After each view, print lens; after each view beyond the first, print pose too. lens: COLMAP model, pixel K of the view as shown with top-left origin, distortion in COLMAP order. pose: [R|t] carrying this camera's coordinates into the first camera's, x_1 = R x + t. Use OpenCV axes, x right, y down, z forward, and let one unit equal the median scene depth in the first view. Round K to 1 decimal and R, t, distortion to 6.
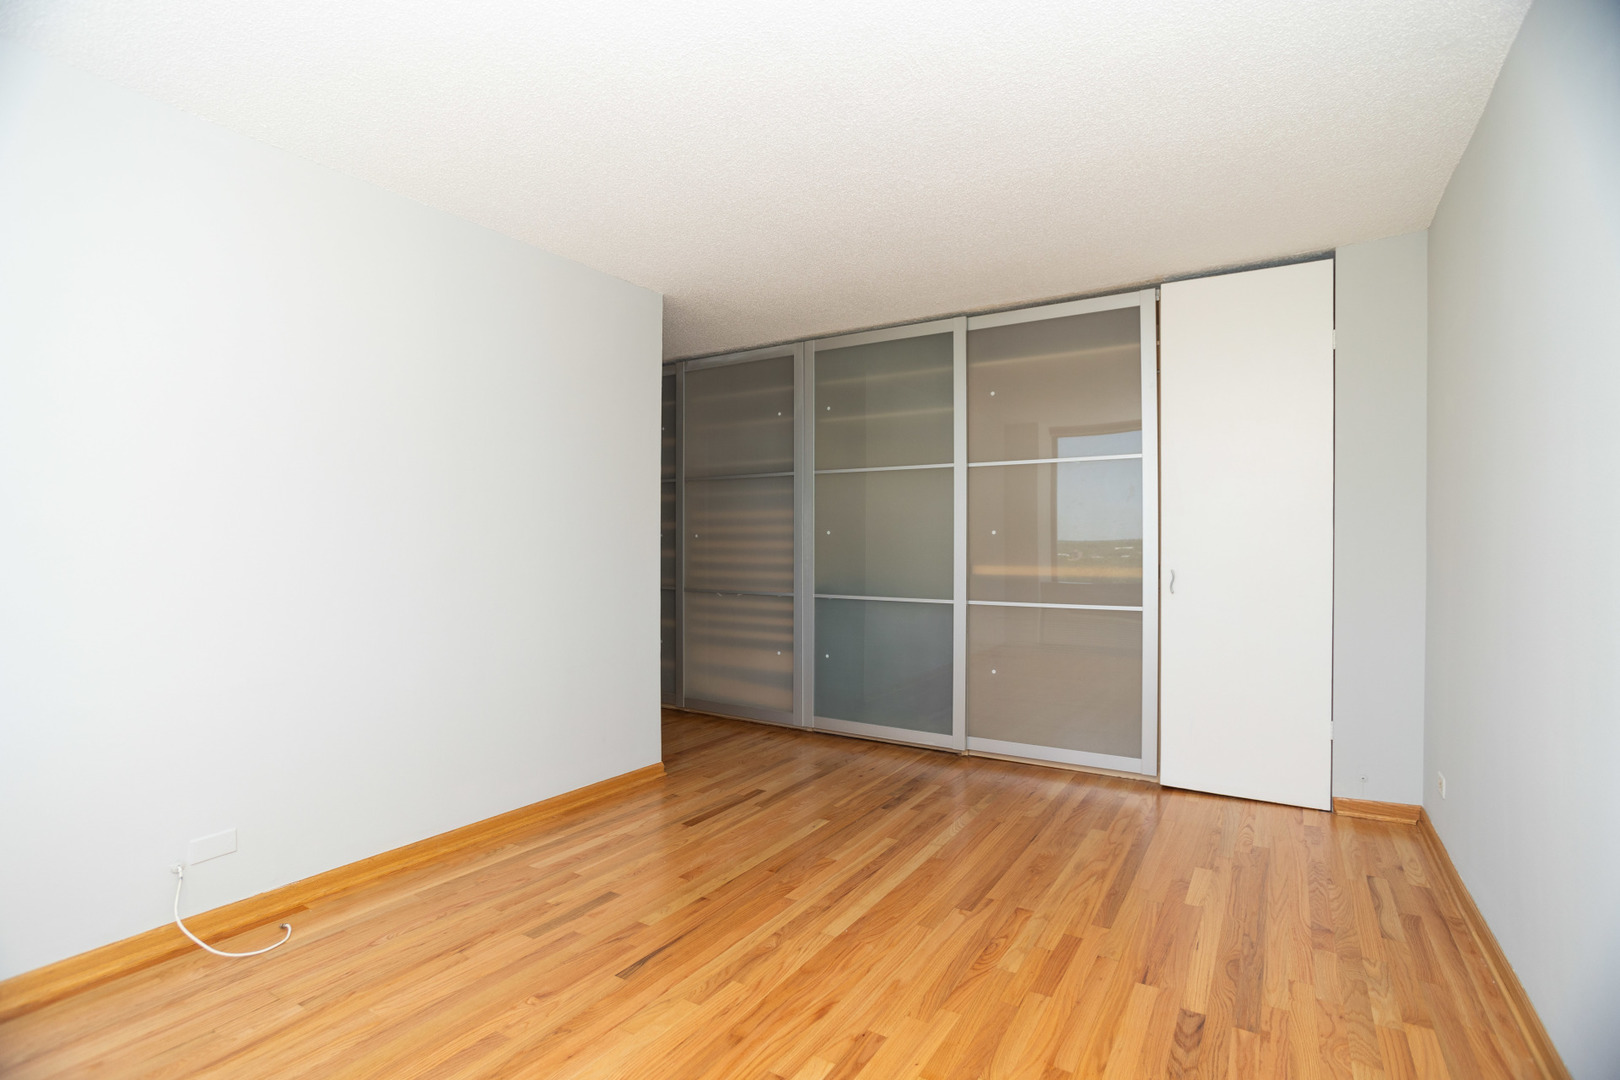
lens RADIAL K [[776.0, 0, 804.9], [0, 776.0, 540.3], [0, 0, 1]] dist [-0.073735, 0.046197]
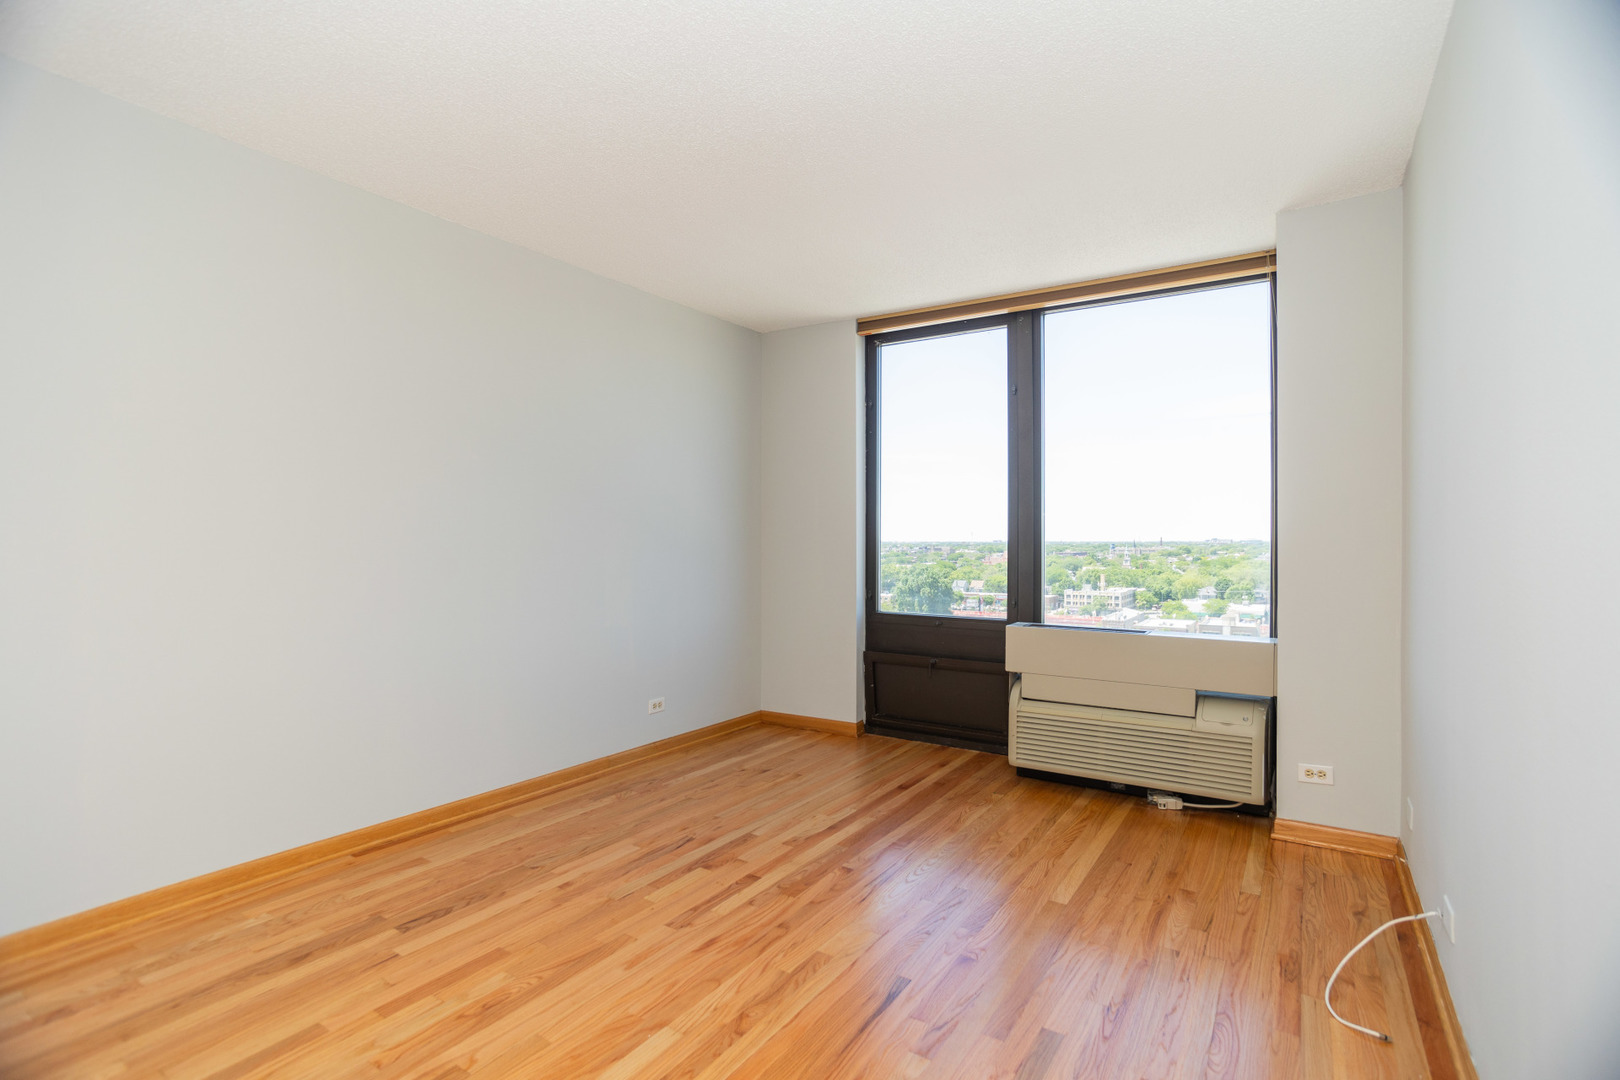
lens RADIAL K [[776.0, 0, 804.9], [0, 776.0, 540.3], [0, 0, 1]] dist [-0.073735, 0.046197]
pose [[-0.999812, -0.006829, 0.018124, -0.129783], [-0.006949, 0.999954, -0.006561, 0.015343], [-0.018078, -0.006686, -0.999814, 2.023224]]
